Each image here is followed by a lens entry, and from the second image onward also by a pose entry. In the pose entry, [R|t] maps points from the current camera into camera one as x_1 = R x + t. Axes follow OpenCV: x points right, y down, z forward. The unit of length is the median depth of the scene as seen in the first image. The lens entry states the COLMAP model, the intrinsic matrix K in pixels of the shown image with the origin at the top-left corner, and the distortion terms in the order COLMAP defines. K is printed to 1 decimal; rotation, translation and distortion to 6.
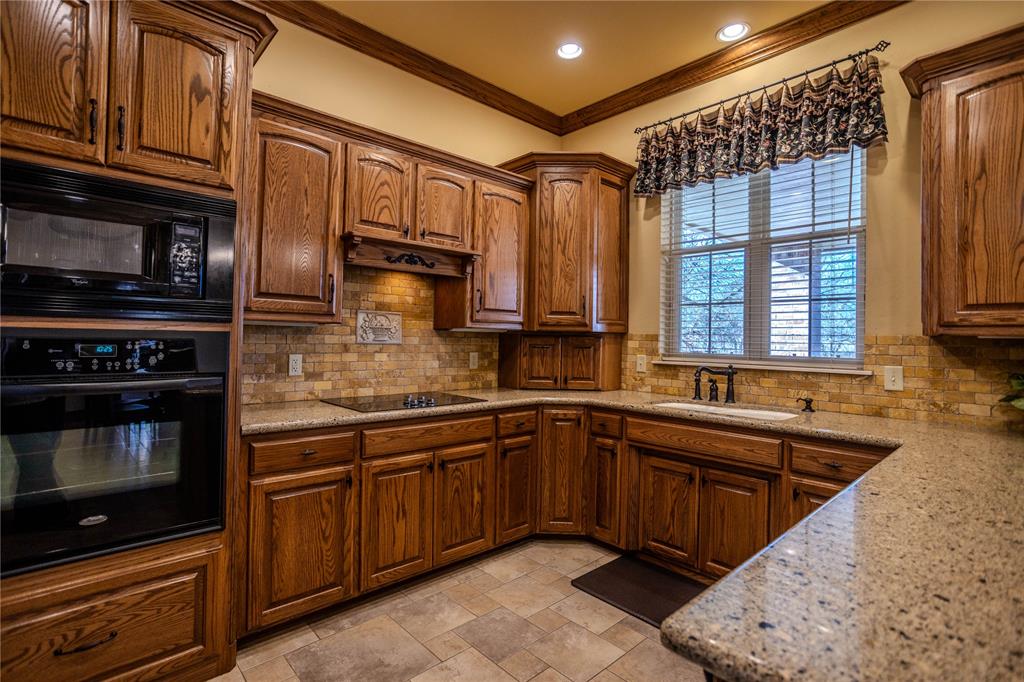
lens RADIAL K [[501.0, 0, 514.4], [0, 501.0, 331.5], [0, 0, 1]] dist [-0.027403, 0.009649]
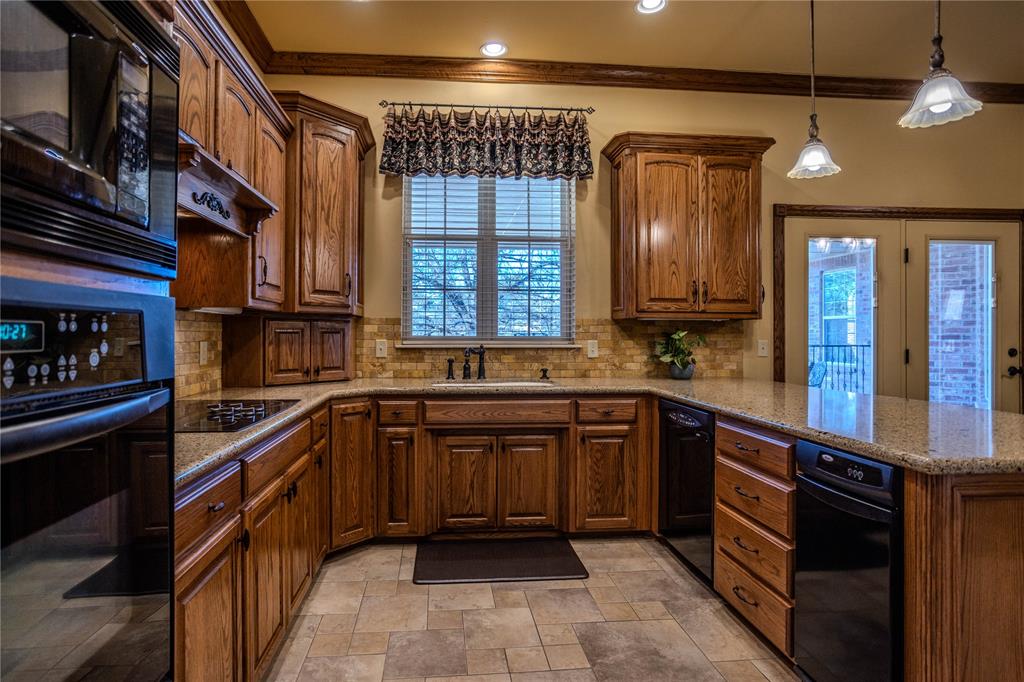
lens RADIAL K [[501.0, 0, 562.3], [0, 501.0, 328.2], [0, 0, 1]] dist [-0.027403, 0.009649]
pose [[0.605717, -0.011946, 0.795590, -0.368707], [-0.002154, 0.999859, 0.016654, 0.010459], [-0.795677, -0.011801, 0.605606, 0.181546]]
